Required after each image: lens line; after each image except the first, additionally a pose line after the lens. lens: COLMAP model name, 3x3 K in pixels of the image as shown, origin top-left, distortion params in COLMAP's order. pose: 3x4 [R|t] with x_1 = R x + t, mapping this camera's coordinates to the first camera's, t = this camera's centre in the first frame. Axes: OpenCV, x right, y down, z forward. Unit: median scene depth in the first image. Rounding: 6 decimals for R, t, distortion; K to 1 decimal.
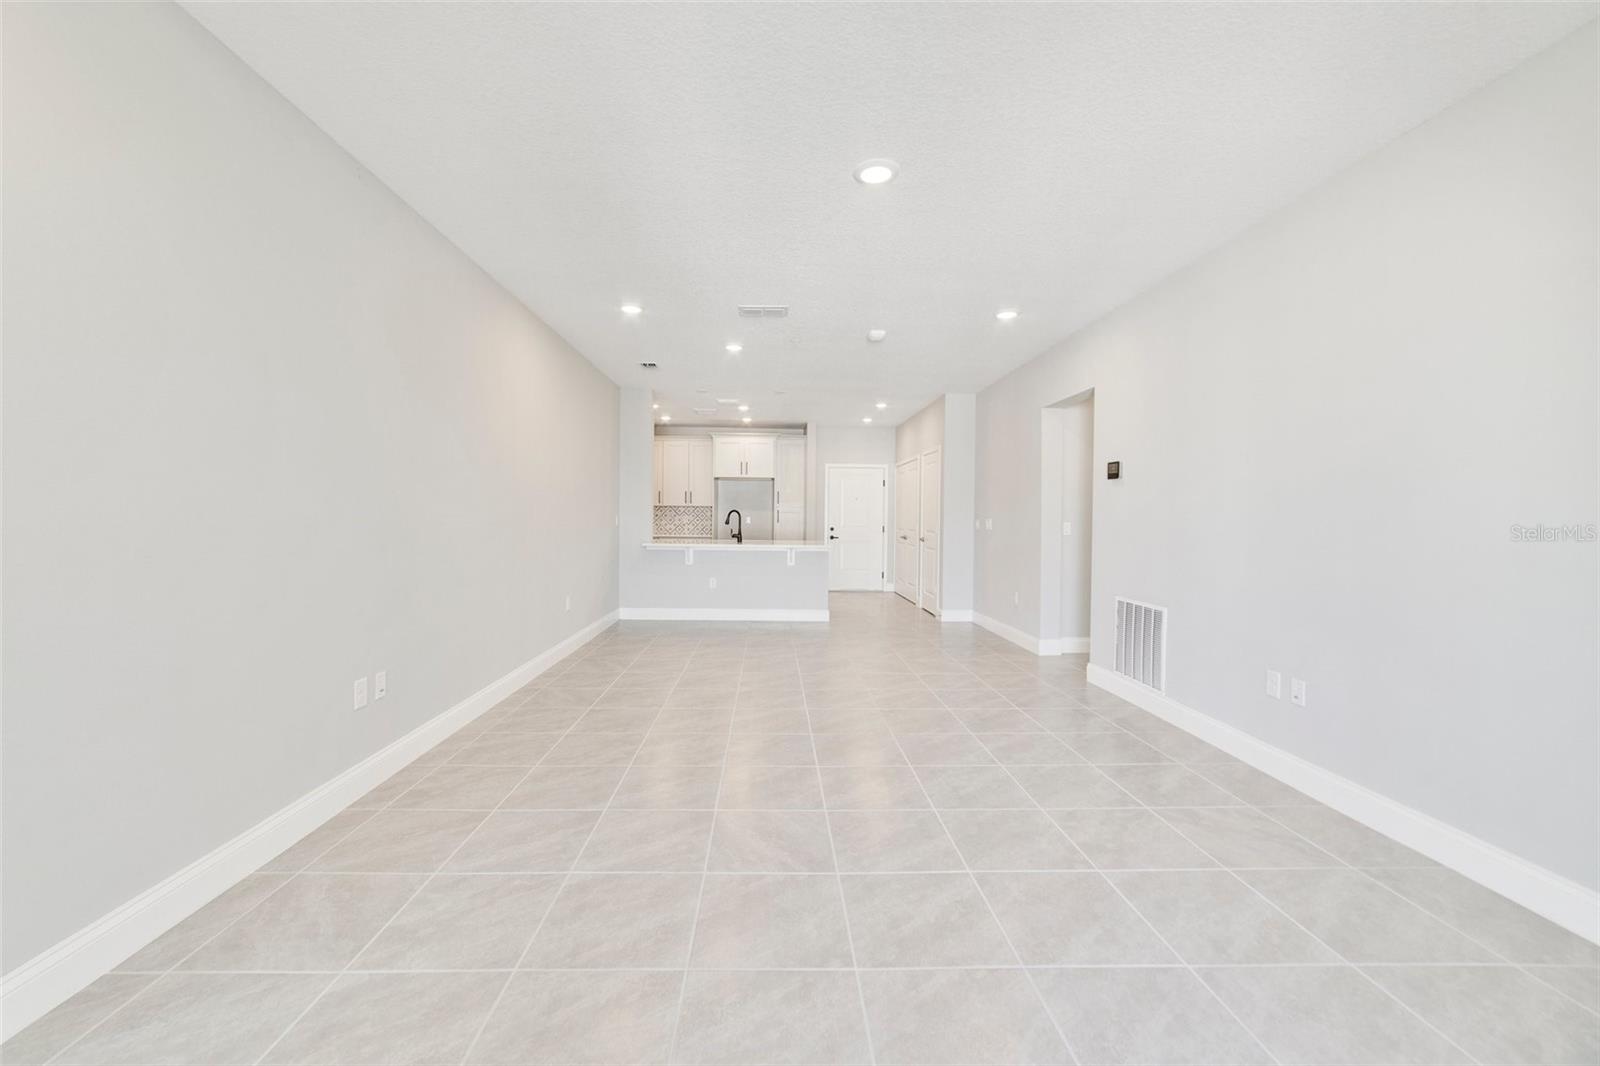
lens RADIAL K [[618.7, 0, 785.2], [0, 618.7, 525.4], [0, 0, 1]] dist [-0.026326, 0.010727]
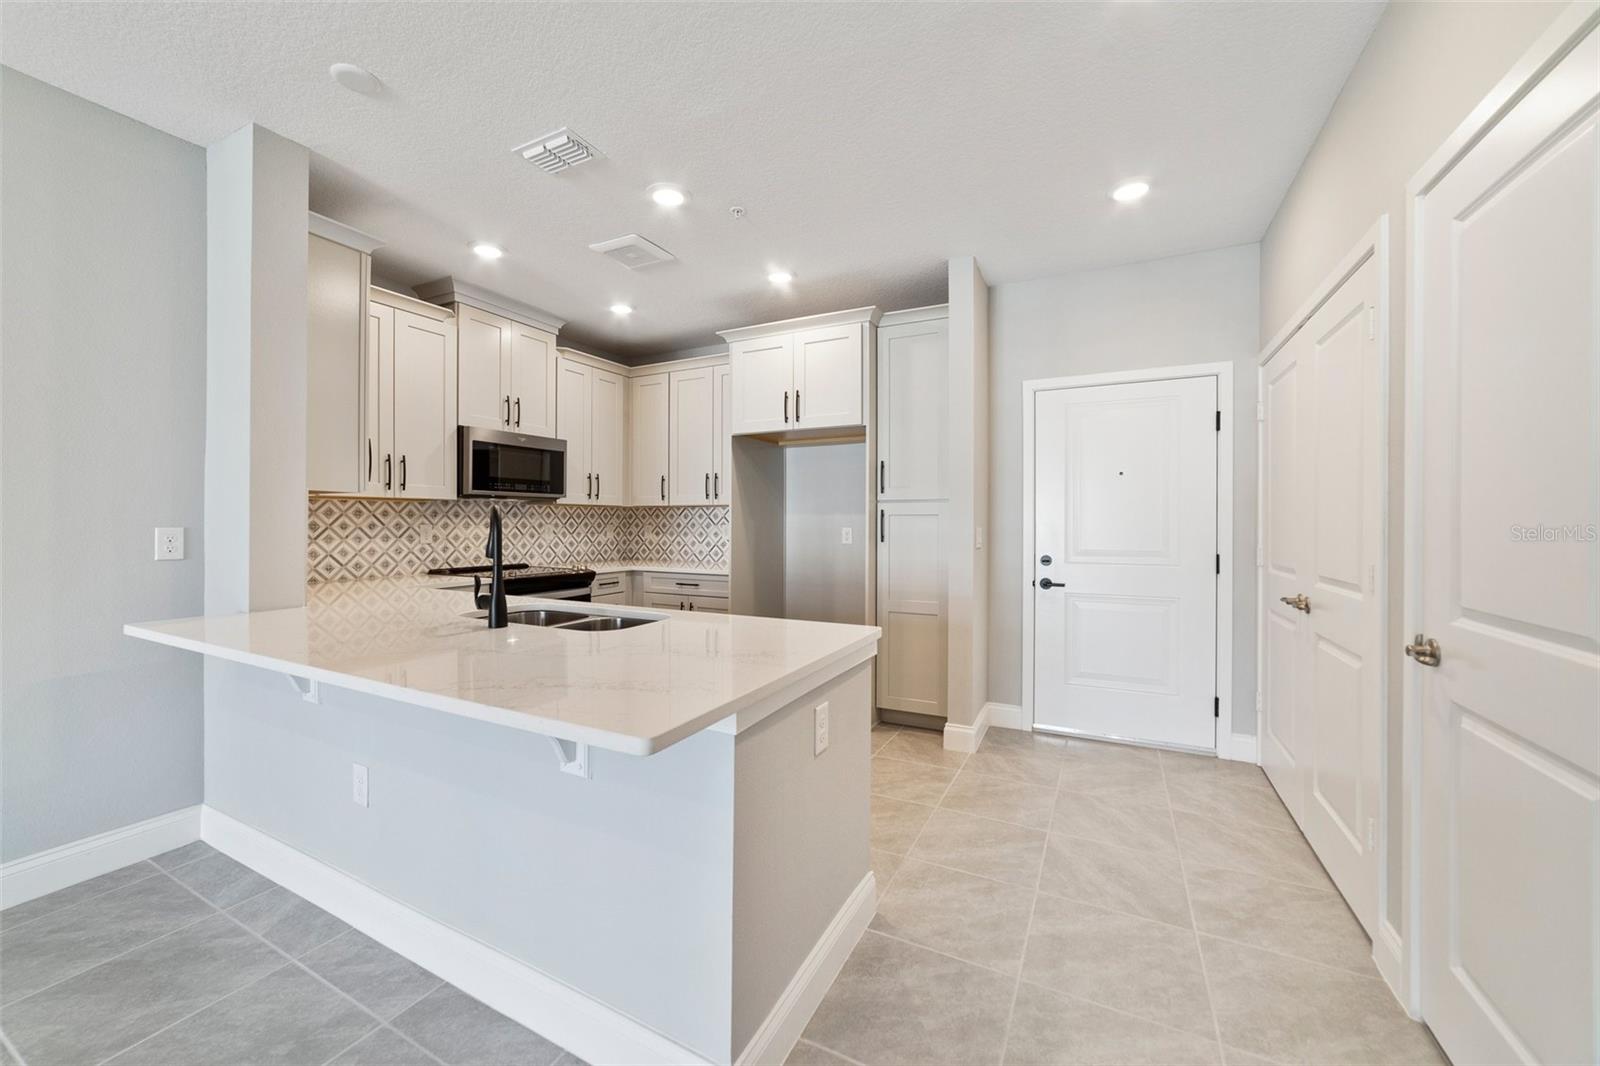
lens RADIAL K [[618.7, 0, 785.2], [0, 618.7, 525.4], [0, 0, 1]] dist [-0.026326, 0.010727]
pose [[0.872744, -0.005910, -0.488143, 0.142286], [-0.000820, 0.999908, -0.013572, -0.011539], [0.488178, 0.012245, 0.872658, 0.738005]]
